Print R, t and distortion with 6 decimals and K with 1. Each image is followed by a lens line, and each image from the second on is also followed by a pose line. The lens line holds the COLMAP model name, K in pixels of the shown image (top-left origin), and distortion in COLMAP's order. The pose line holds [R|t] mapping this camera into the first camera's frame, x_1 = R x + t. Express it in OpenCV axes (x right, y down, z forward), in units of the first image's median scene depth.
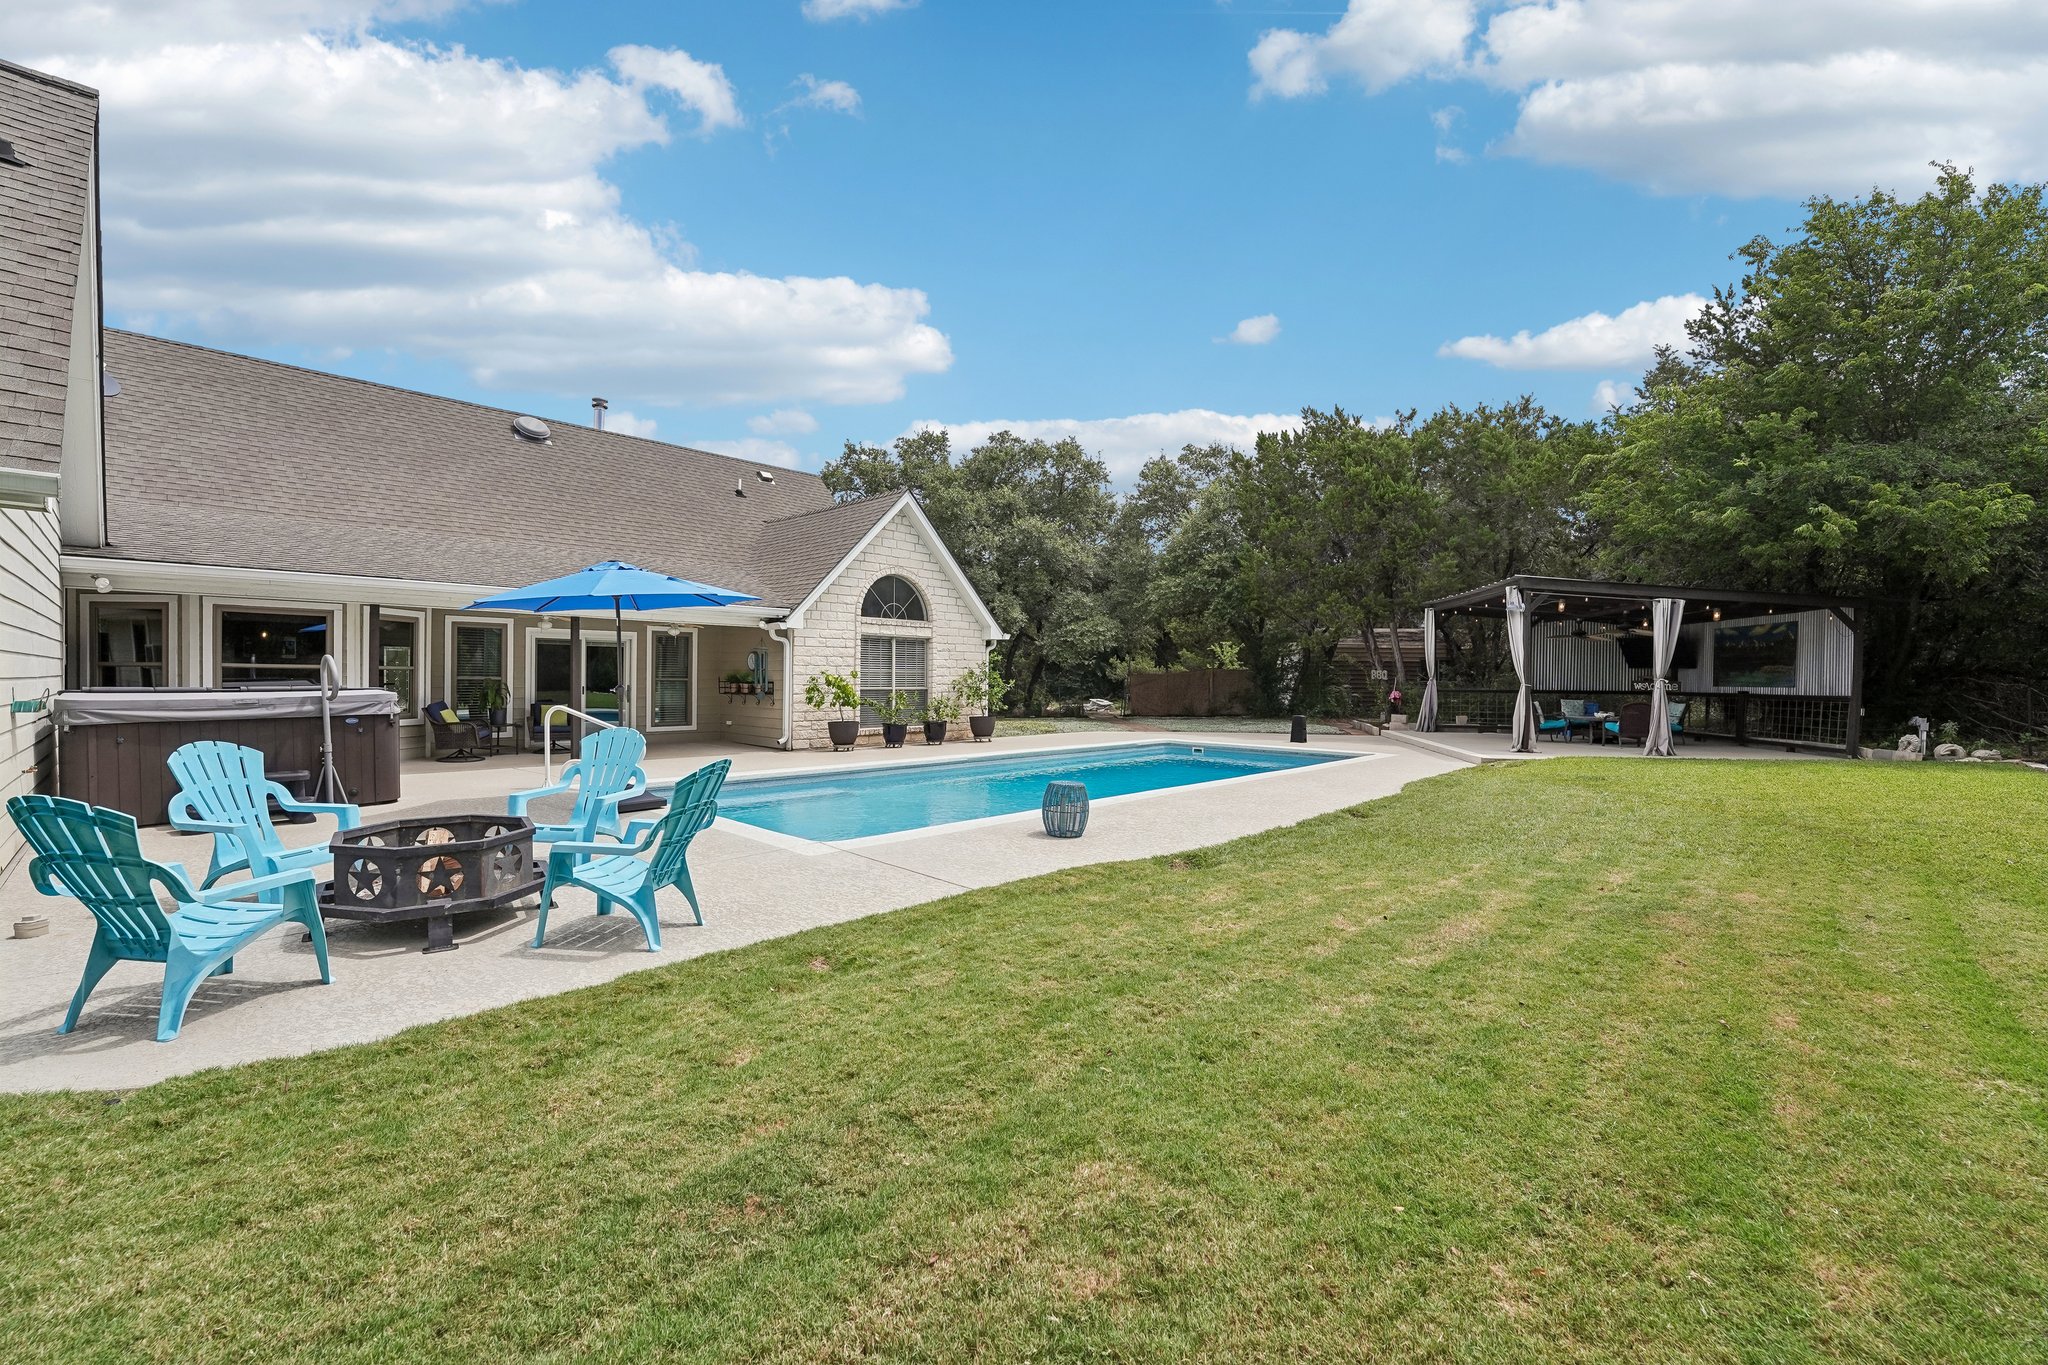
lens RADIAL K [[838.0, 0, 1017.1], [0, 838.0, 679.7], [0, 0, 1]] dist [-0.016674, -0.000411]
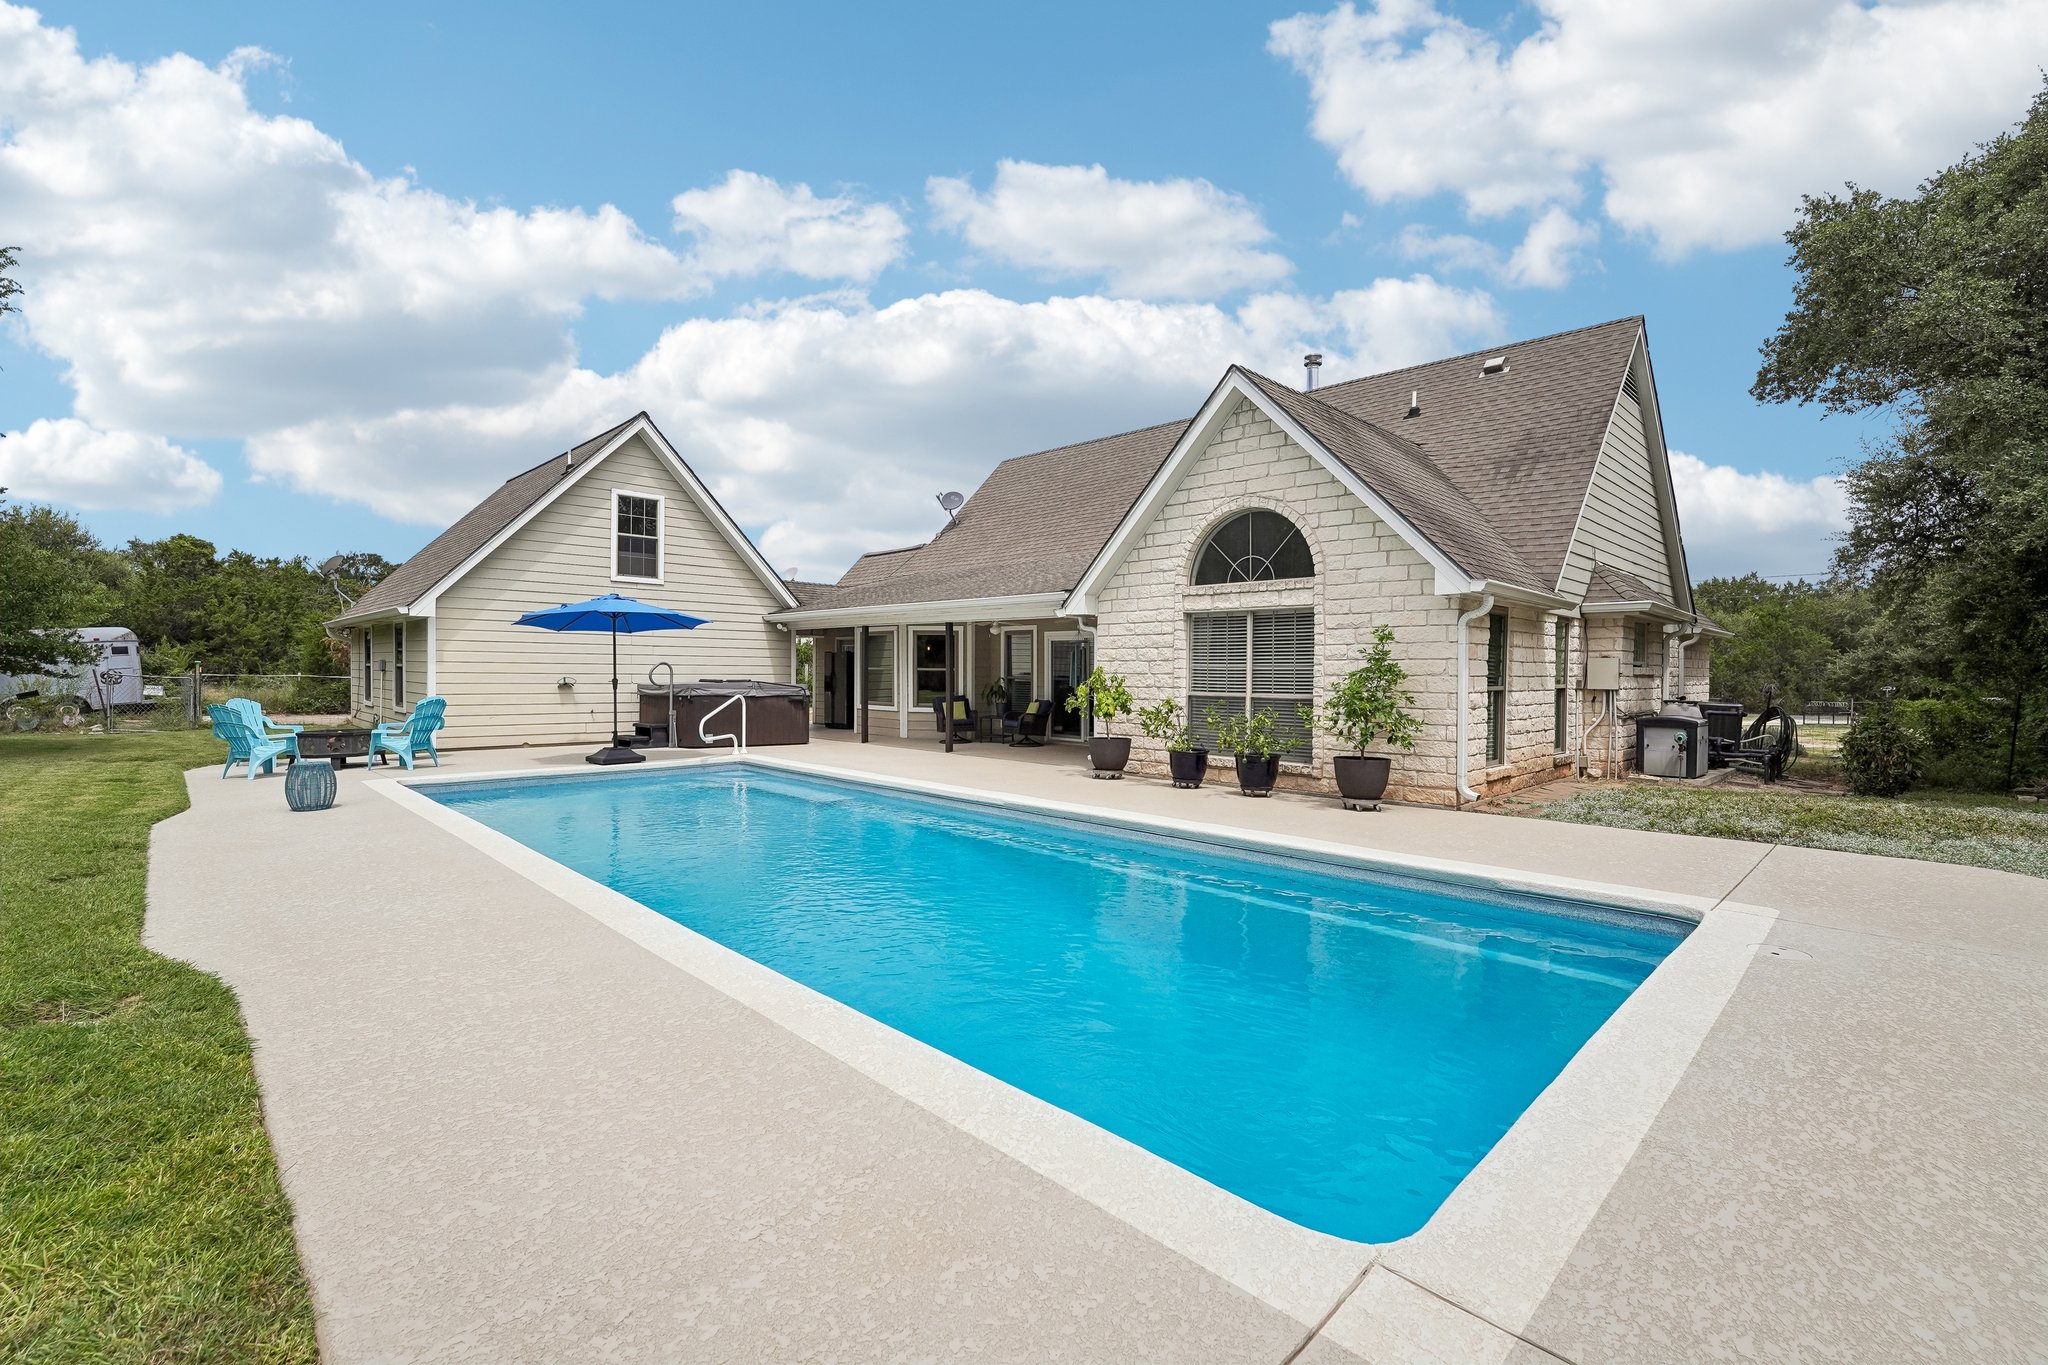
lens RADIAL K [[887.0, 0, 1017.5], [0, 887.0, 684.7], [0, 0, 1]] dist [0.000422, -0.000014]
pose [[-0.053186, 0.005654, -0.998569, 0.511525], [-0.013843, 0.999884, 0.006399, 0.000521], [0.998489, 0.014164, -0.053101, 0.873947]]
